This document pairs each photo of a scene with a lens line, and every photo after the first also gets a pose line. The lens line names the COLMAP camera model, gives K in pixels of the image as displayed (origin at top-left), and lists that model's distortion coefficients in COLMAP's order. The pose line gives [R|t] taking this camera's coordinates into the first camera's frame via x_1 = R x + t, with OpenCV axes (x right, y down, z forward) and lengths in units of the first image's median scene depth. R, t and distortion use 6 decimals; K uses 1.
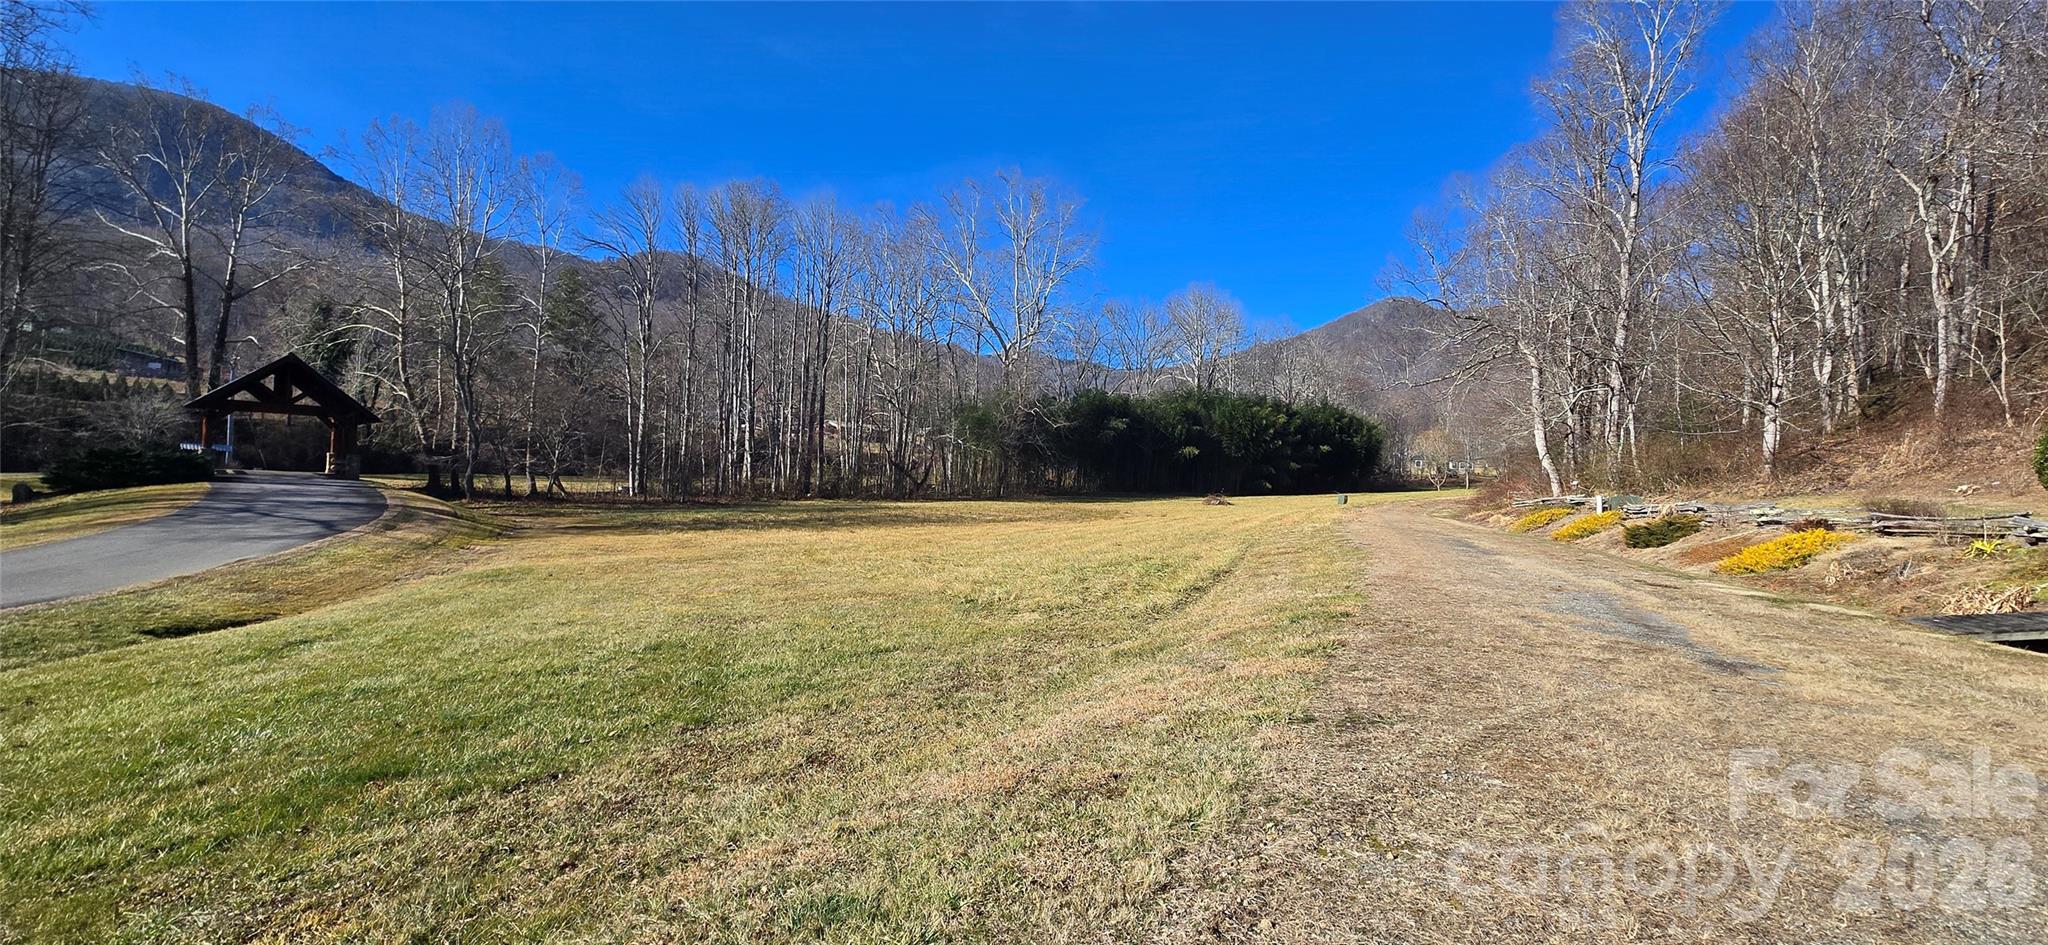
lens RADIAL K [[824.9, 0, 1026.8], [0, 824.9, 468.5], [0, 0, 1]] dist [-0.000029, -0.002398]
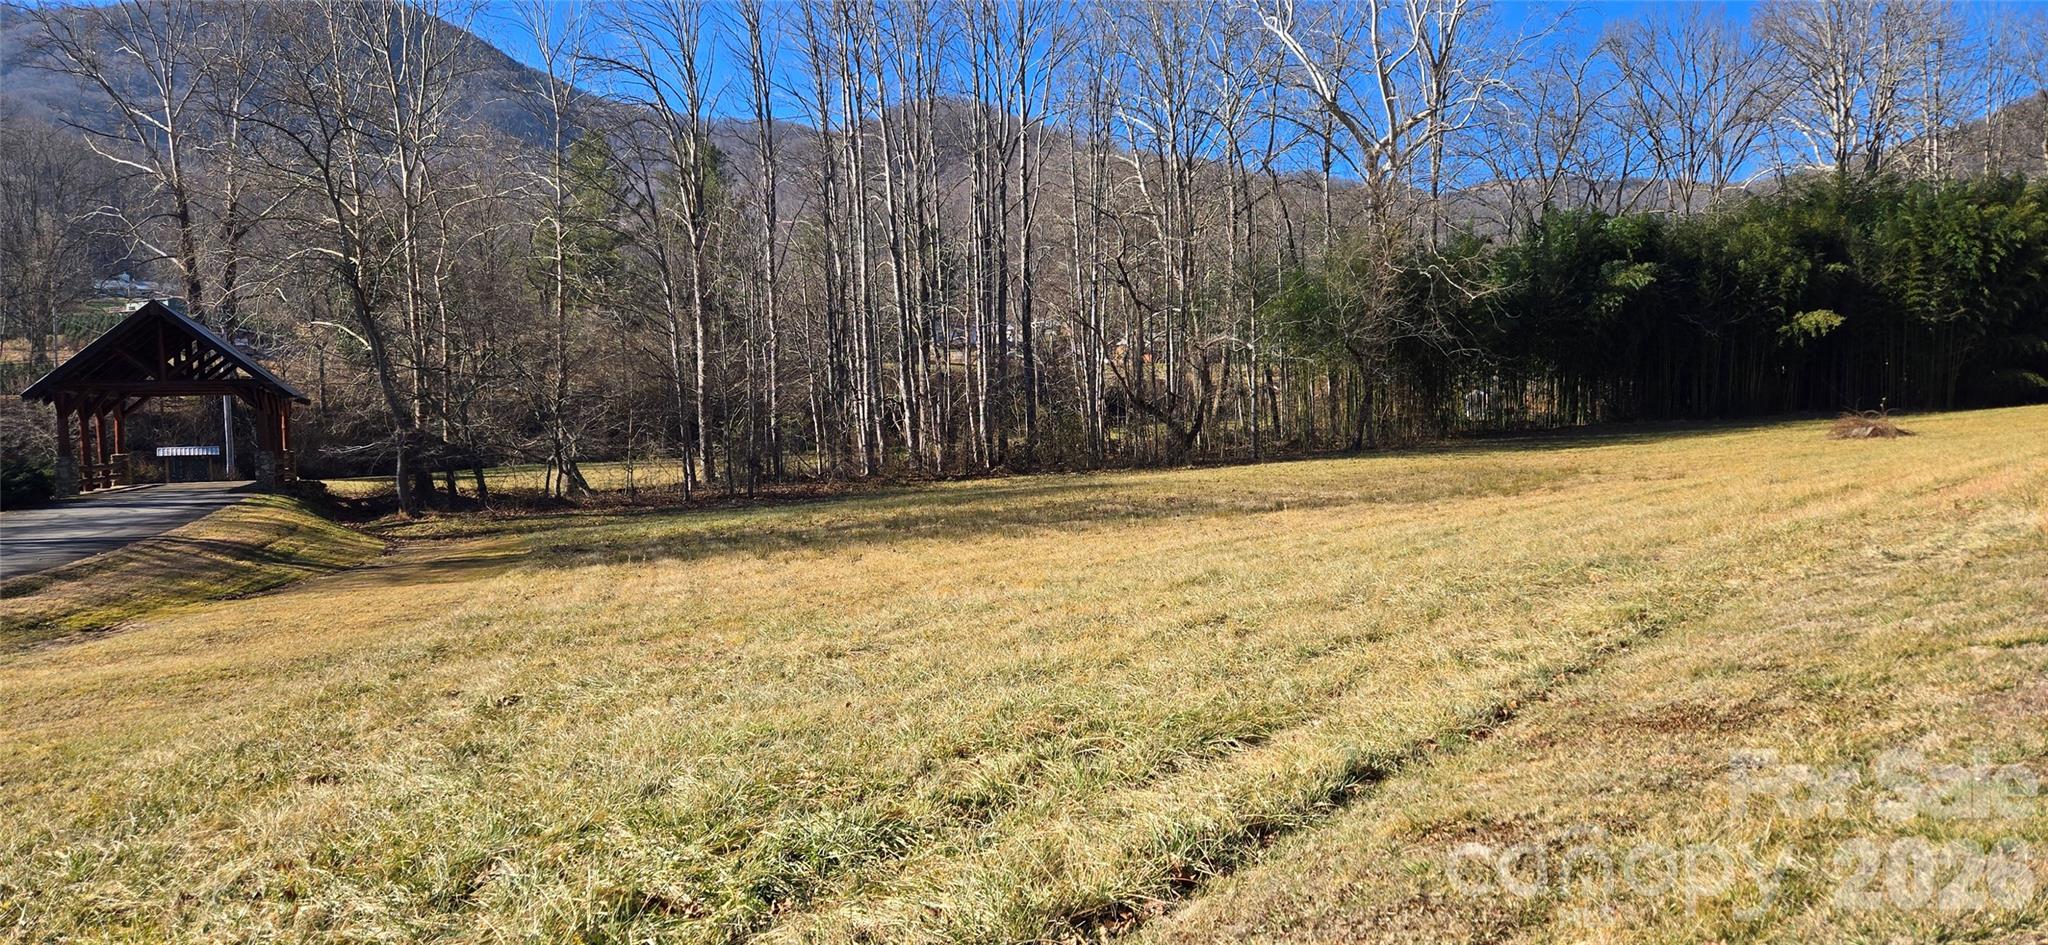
lens RADIAL K [[1346.1, 0, 1011.8], [0, 1346.1, 478.9], [0, 0, 1]] dist [0.082016, -0.069670]
pose [[0.927771, -0.054063, -0.369213, 0.058888], [0.073621, 0.996520, 0.039079, 0.003532], [0.365815, -0.063438, 0.928523, 0.126104]]
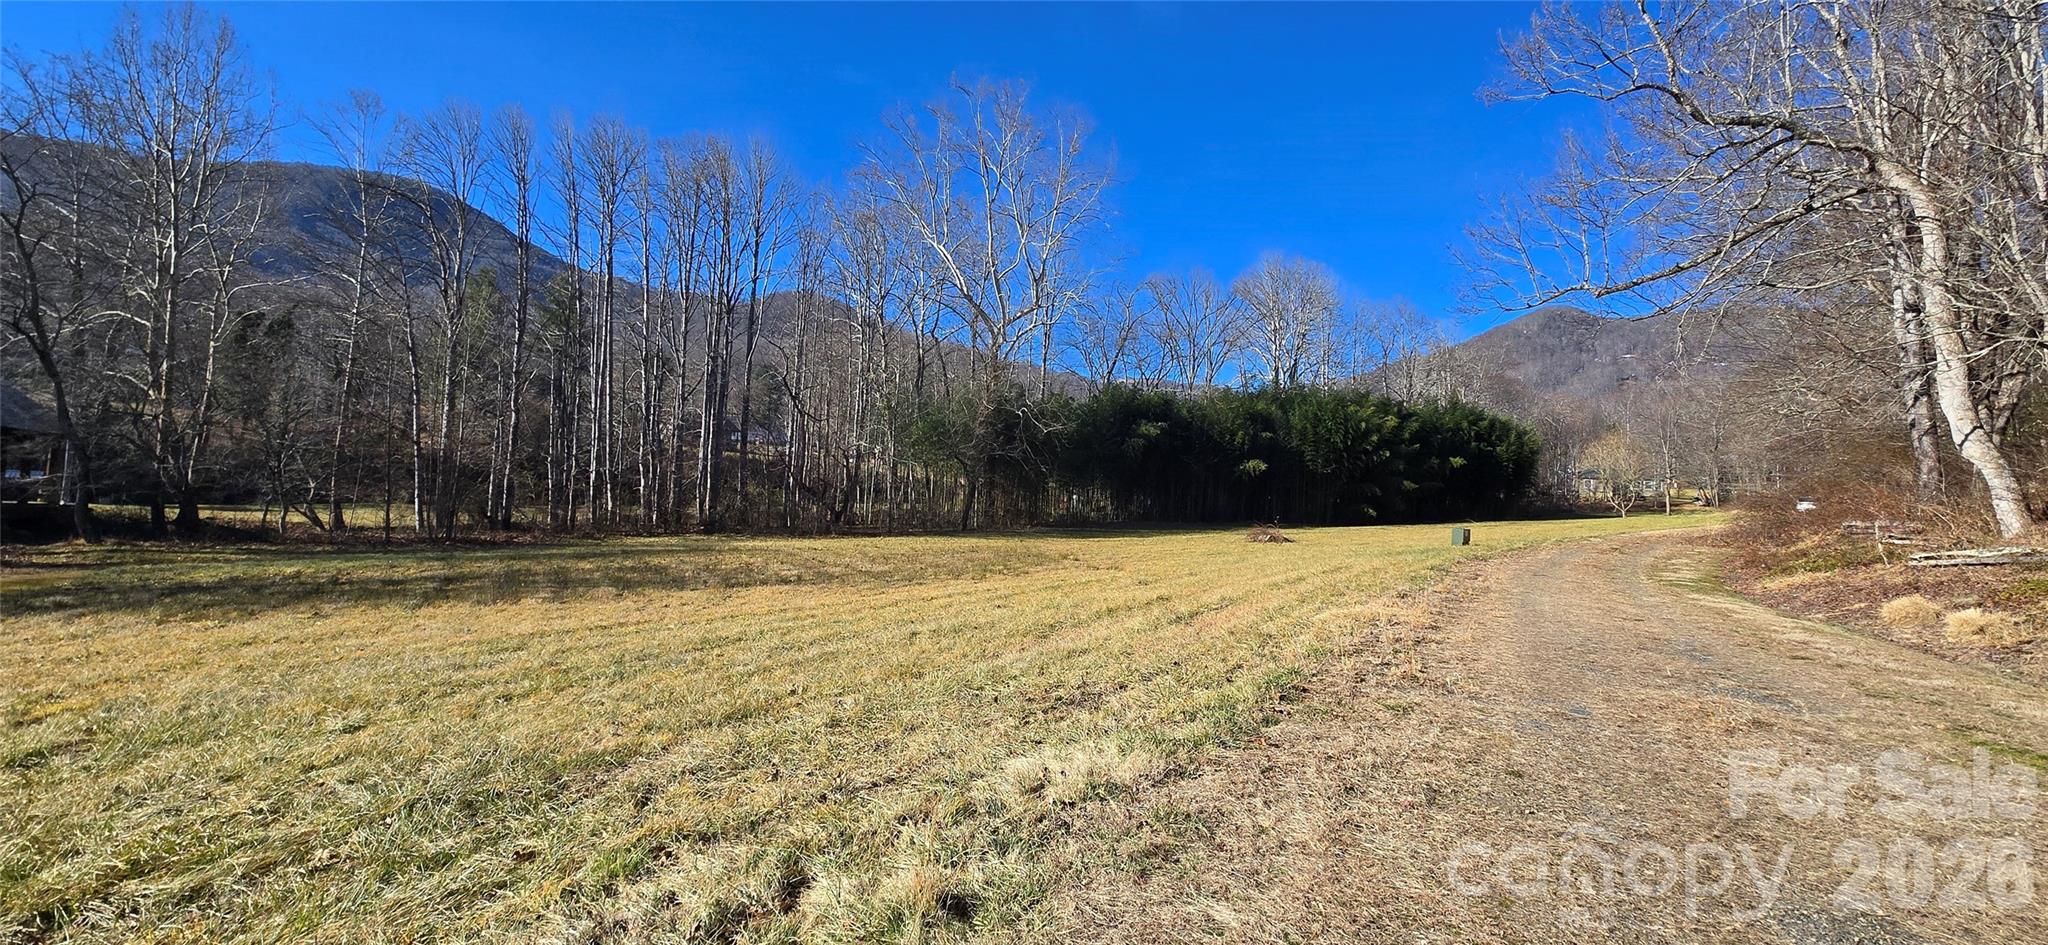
lens RADIAL K [[824.9, 0, 1031.8], [0, 824.9, 470.7], [0, 0, 1]] dist [-0.000029, -0.002398]
pose [[0.989271, -0.013252, -0.145493, 0.103732], [0.008681, 0.999450, -0.032007, 0.005167], [0.145837, 0.030401, 0.988841, 0.236305]]
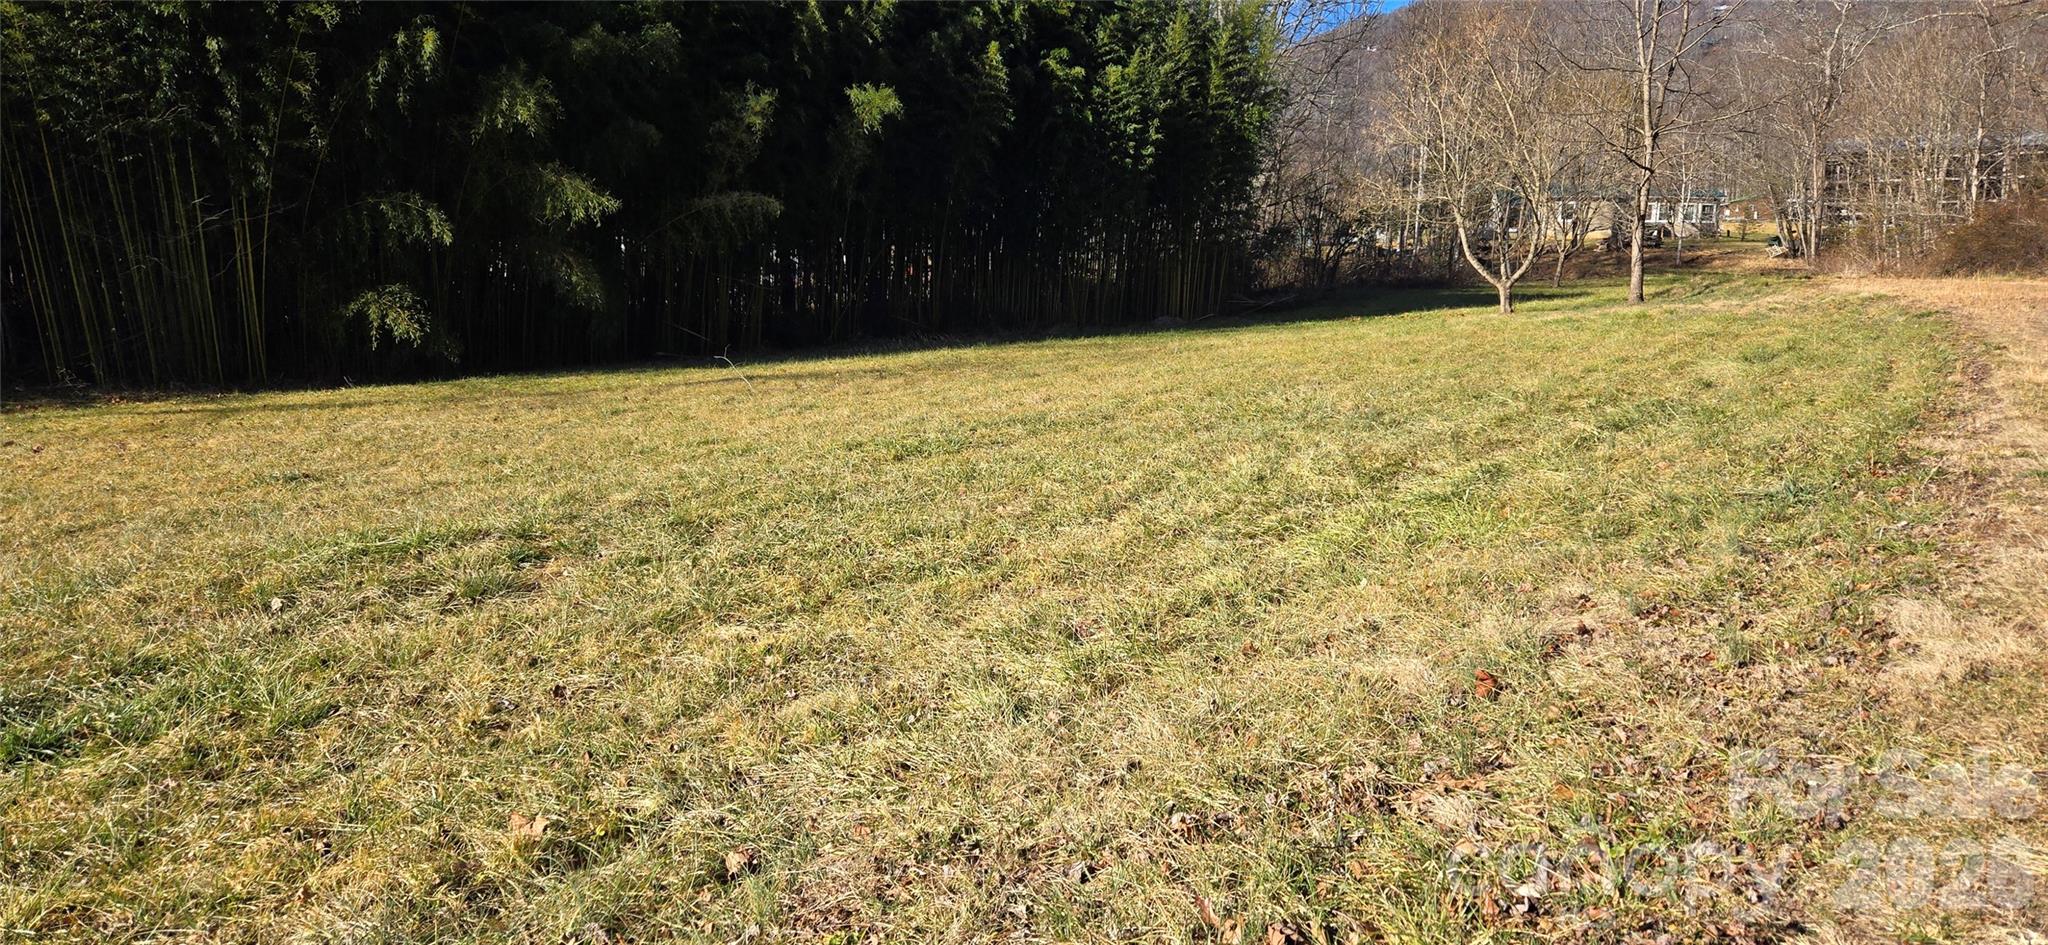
lens RADIAL K [[1346.1, 0, 1042.5], [0, 1346.1, 479.8], [0, 0, 1]] dist [0.082016, -0.069670]
pose [[0.998846, -0.039978, 0.026624, 0.421642], [0.035287, 0.986819, 0.157931, 0.013083], [-0.032587, -0.156810, 0.987091, 0.742970]]
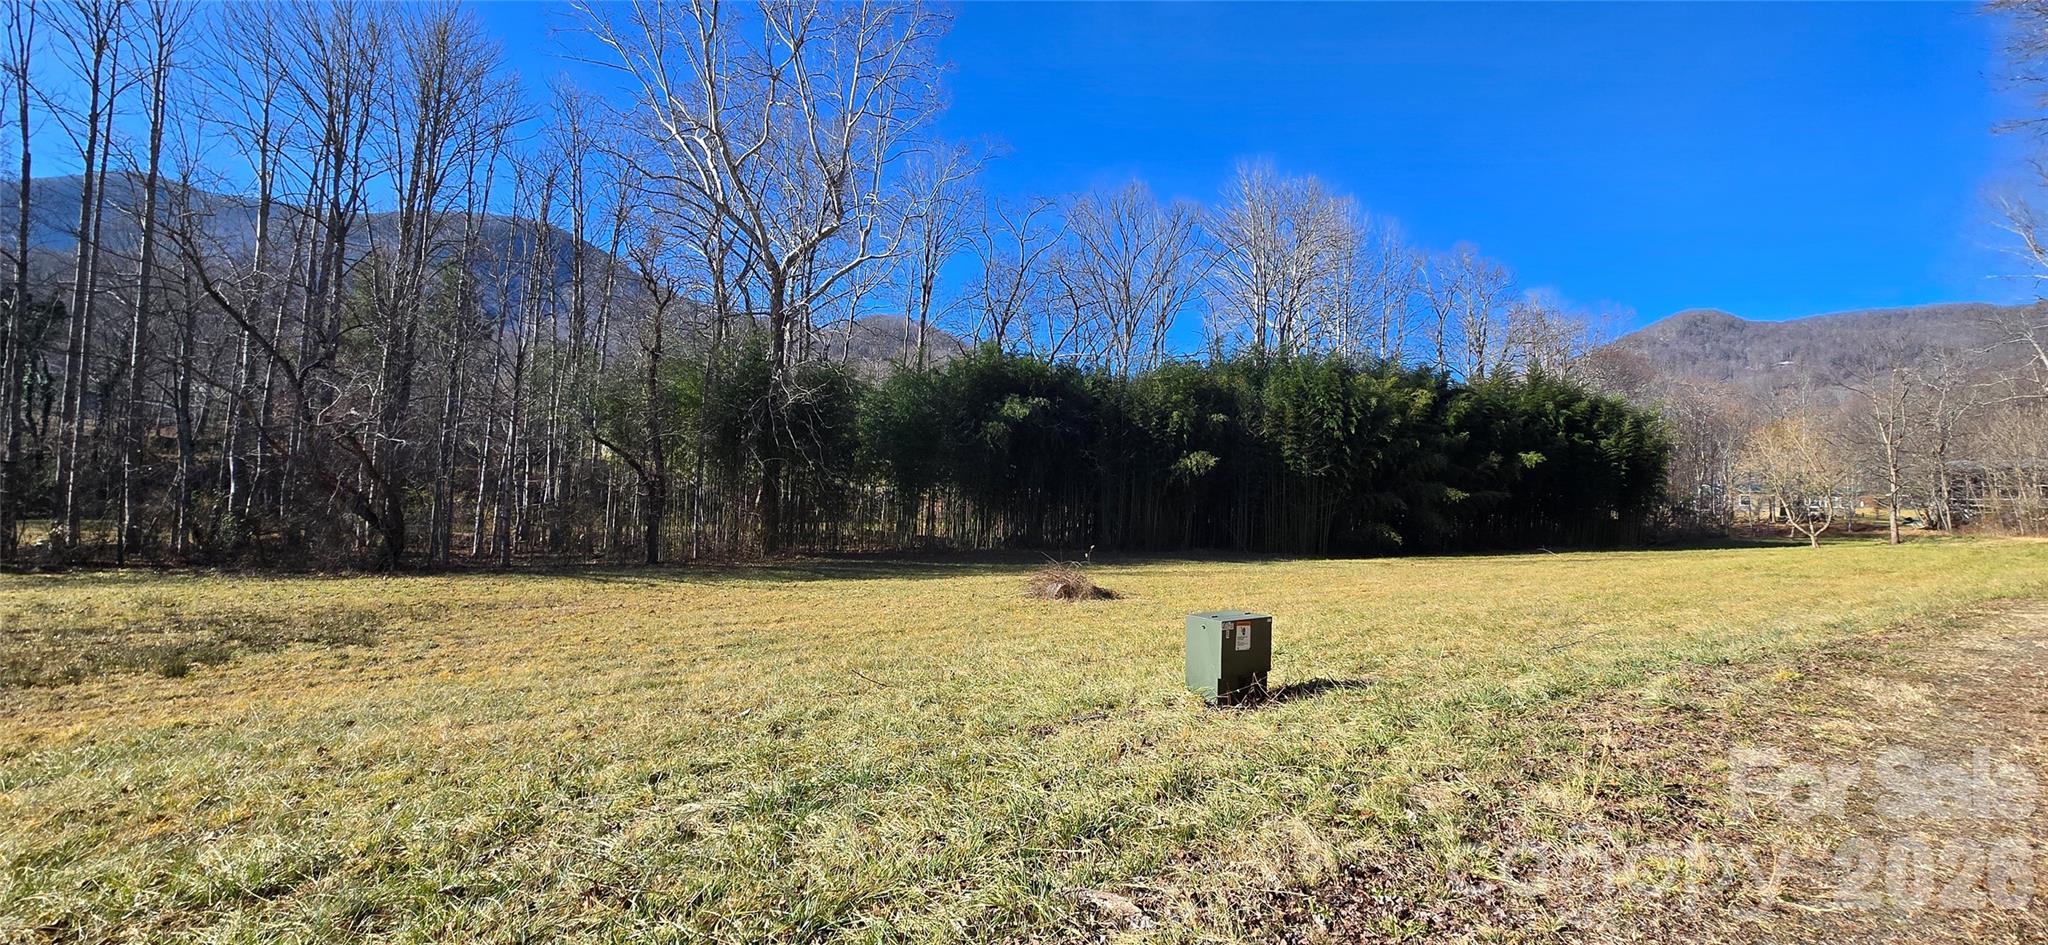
lens RADIAL K [[824.9, 0, 1027.1], [0, 824.9, 476.4], [0, 0, 1]] dist [-0.000029, -0.002398]
pose [[0.964967, -0.019613, -0.261638, 0.221723], [0.006267, 0.998641, -0.051745, 0.009995], [0.262297, 0.048292, 0.963778, 0.497241]]
